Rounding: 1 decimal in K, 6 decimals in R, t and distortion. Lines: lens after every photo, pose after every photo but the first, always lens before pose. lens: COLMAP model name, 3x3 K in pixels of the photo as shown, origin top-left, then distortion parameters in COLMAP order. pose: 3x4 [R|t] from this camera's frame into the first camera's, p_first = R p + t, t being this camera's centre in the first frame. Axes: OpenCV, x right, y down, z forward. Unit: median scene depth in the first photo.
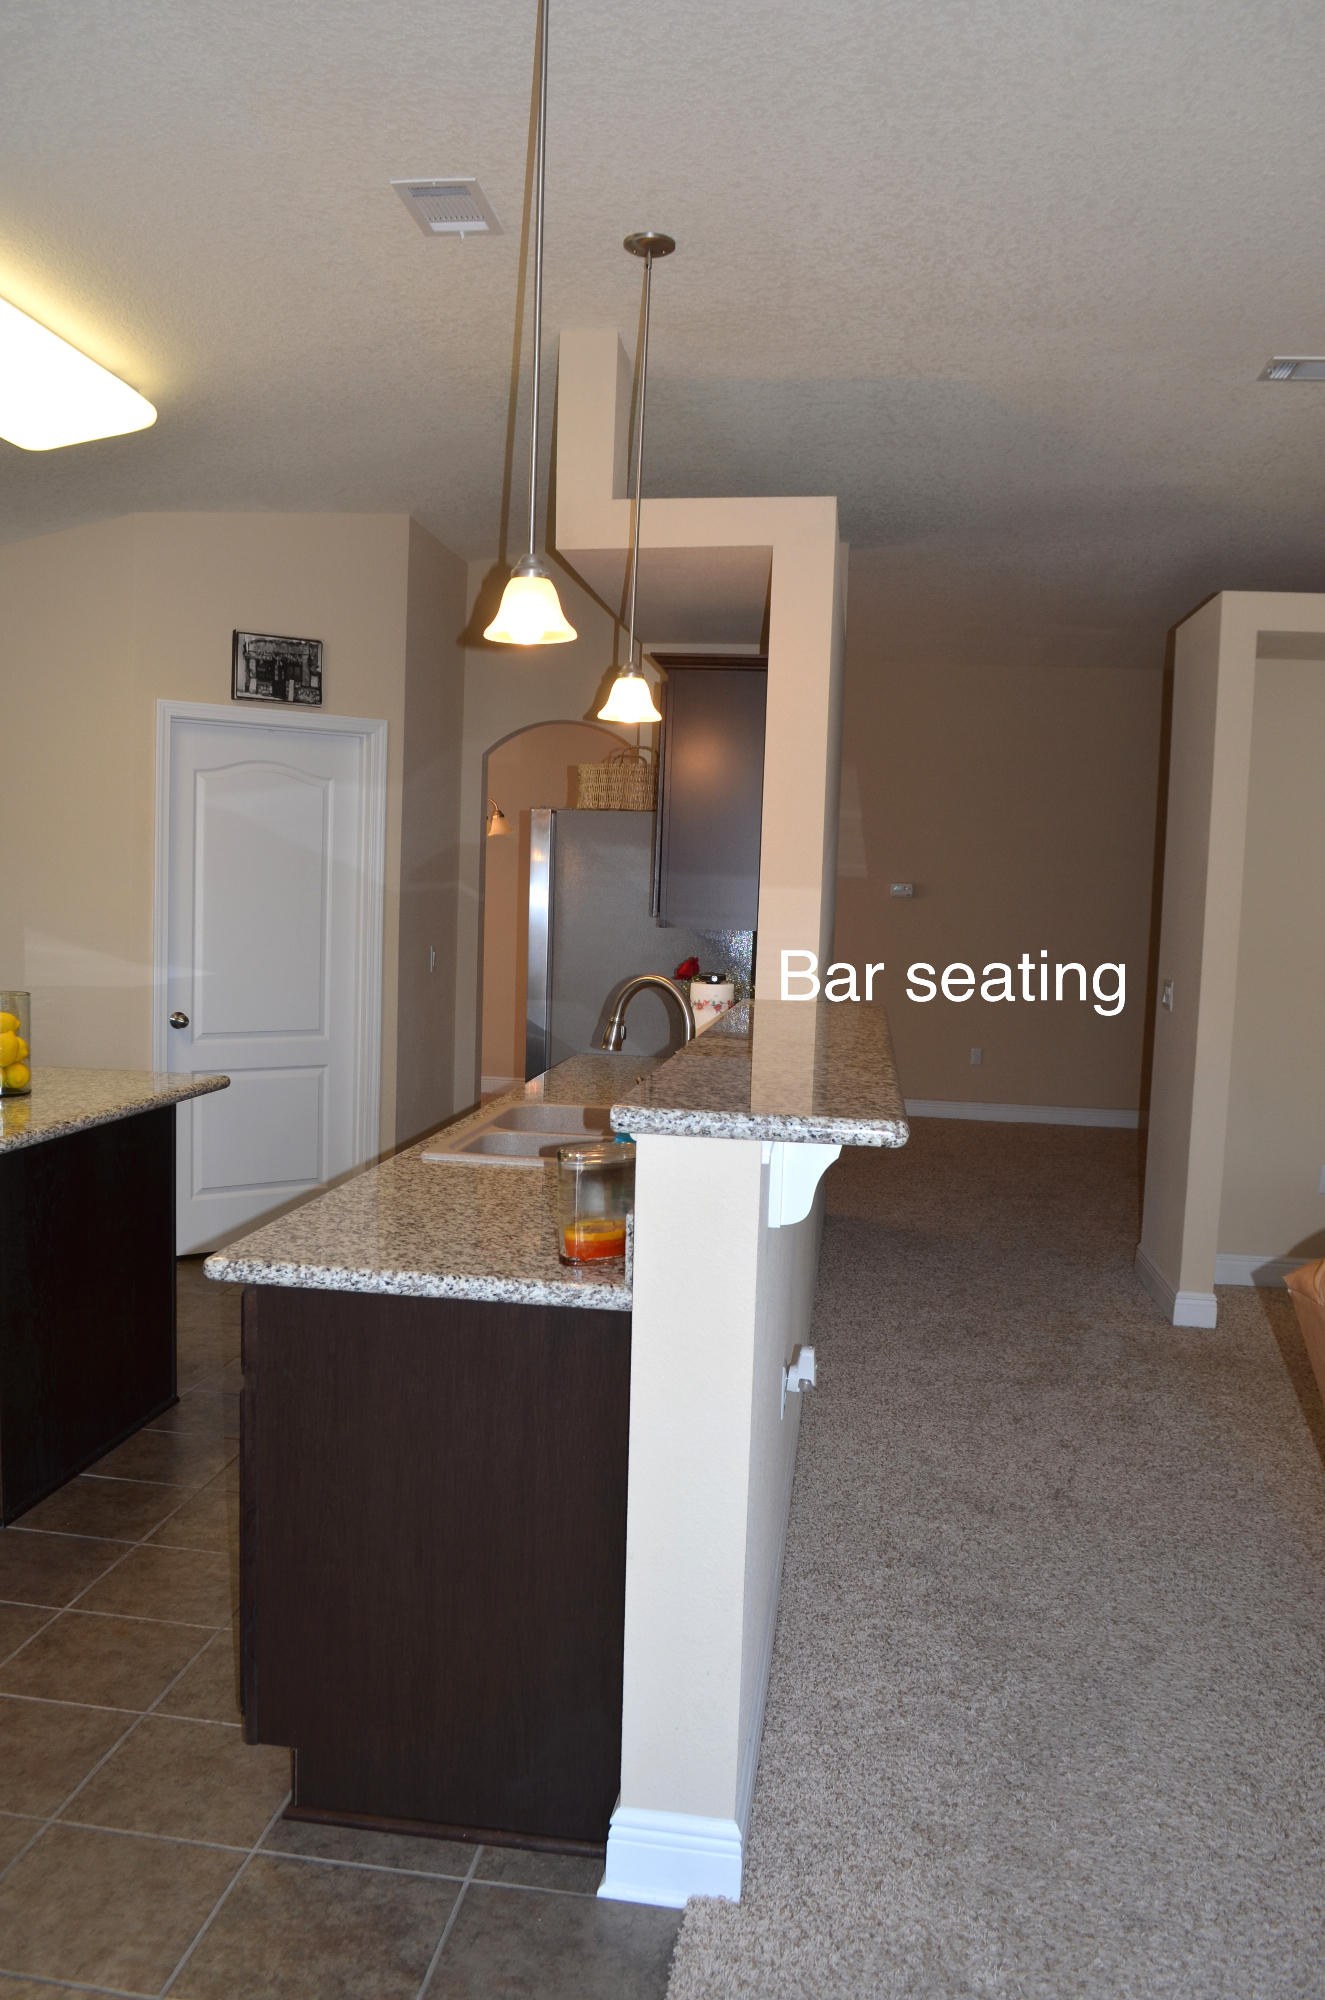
lens RADIAL K [[1567.8, 0, 644.9], [0, 1567.8, 1017.8], [0, 0, 1]] dist [-0.086494, 0.016588]
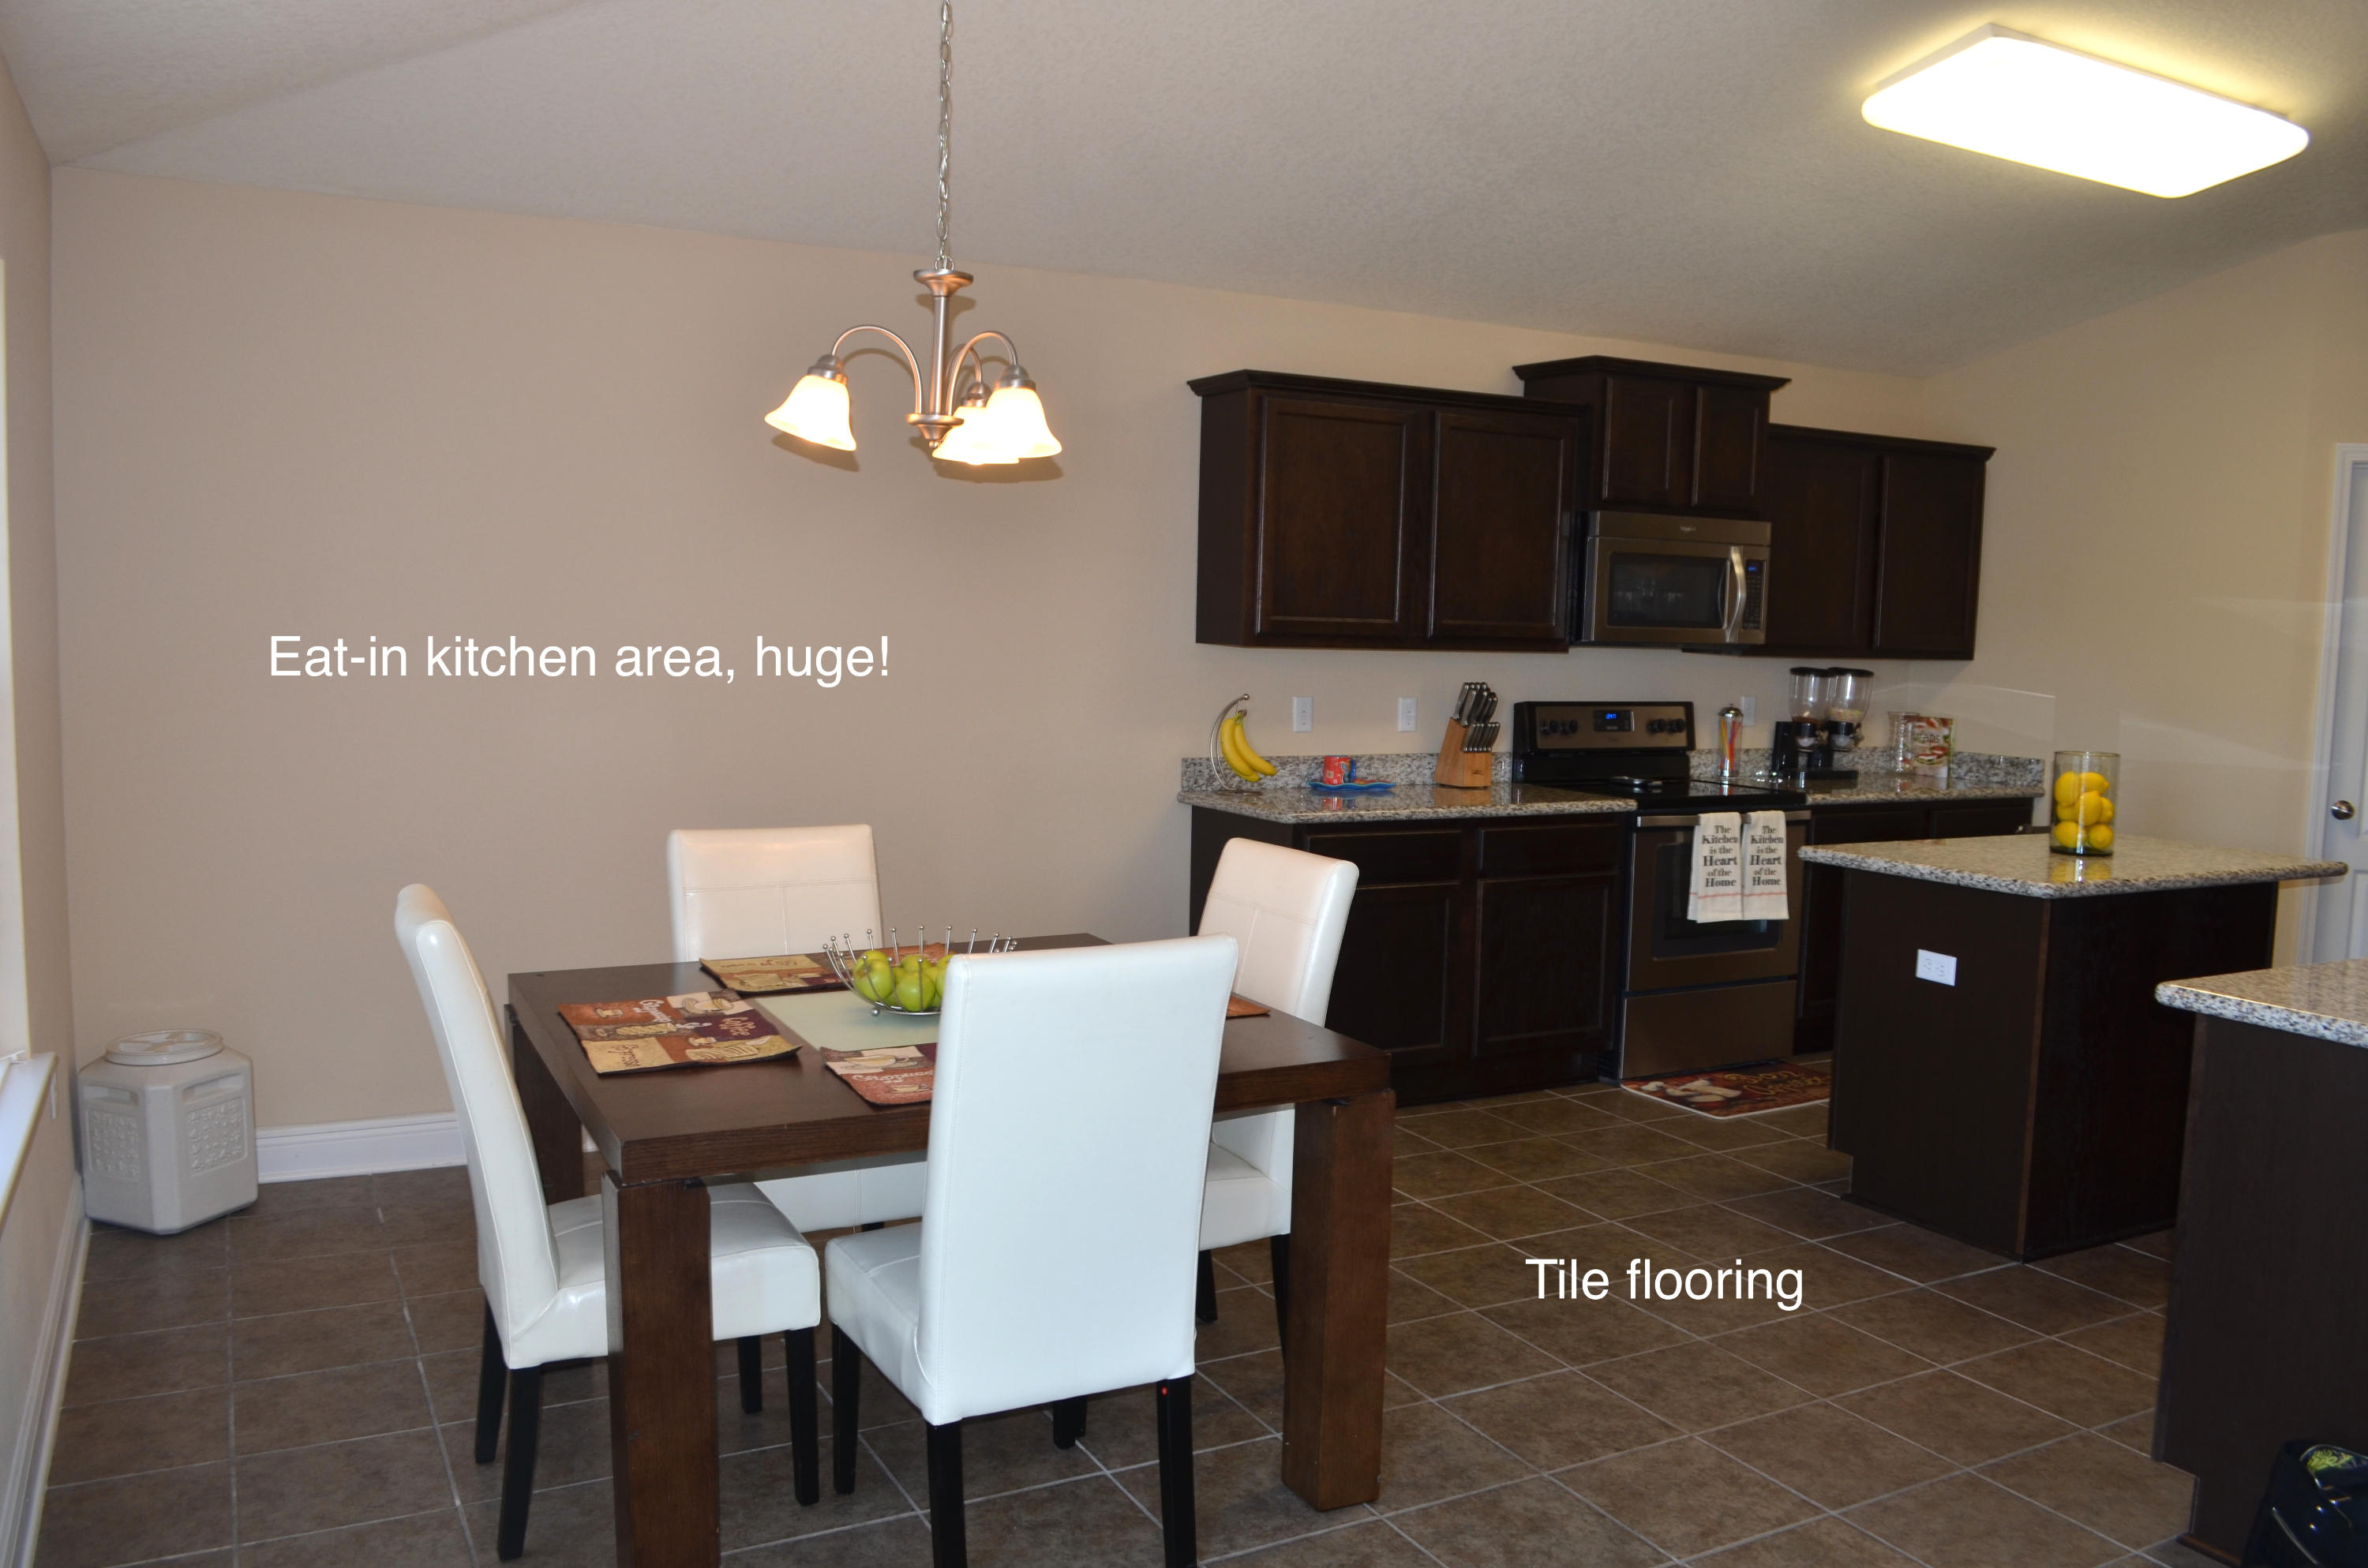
lens RADIAL K [[1856.0, 0, 1206.0], [0, 1856.0, 805.2], [0, 0, 1]] dist [-0.086494, 0.016588]
pose [[0.595031, 0.066075, -0.800982, 0.191662], [-0.074019, 0.996885, 0.027248, 0.028021], [0.800287, 0.043074, 0.598068, -0.167267]]
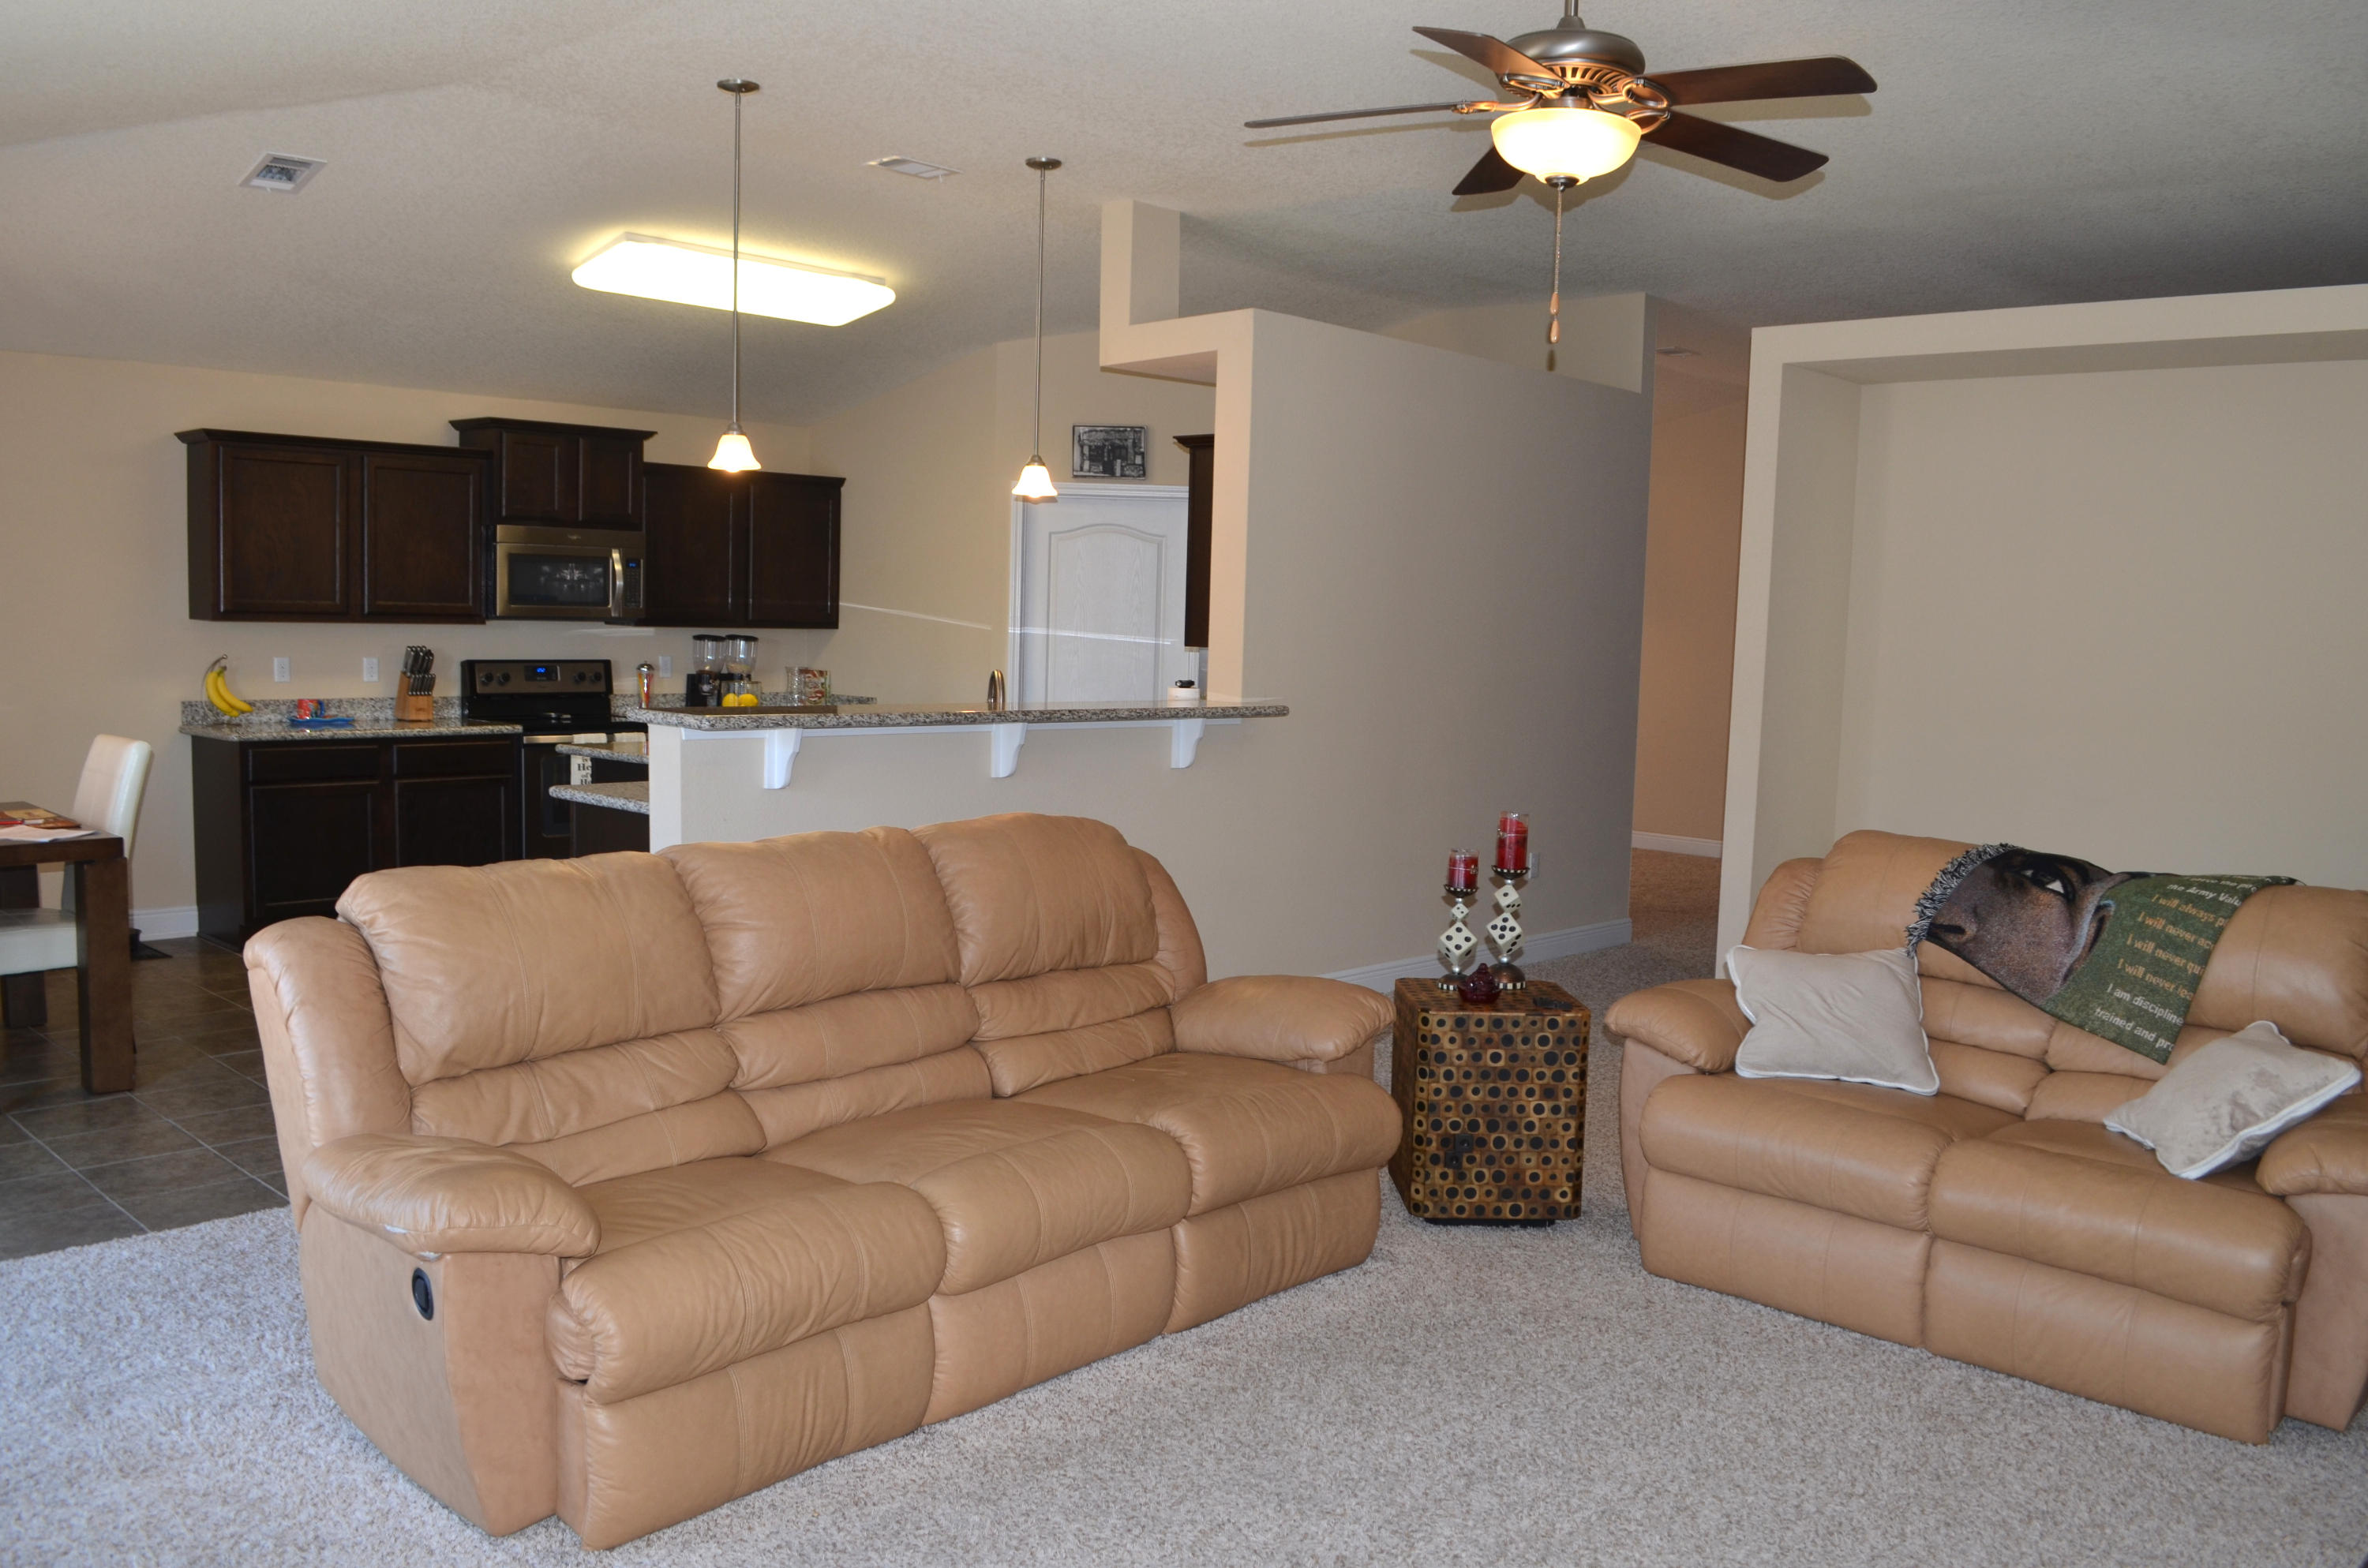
lens RADIAL K [[1856.0, 0, 1206.0], [0, 1856.0, 805.2], [0, 0, 1]] dist [-0.086494, 0.016588]
pose [[0.814933, 0.050683, -0.577335, 1.084086], [-0.052192, 0.998539, 0.013990, 0.059886], [0.577200, 0.018732, 0.816388, -0.282349]]
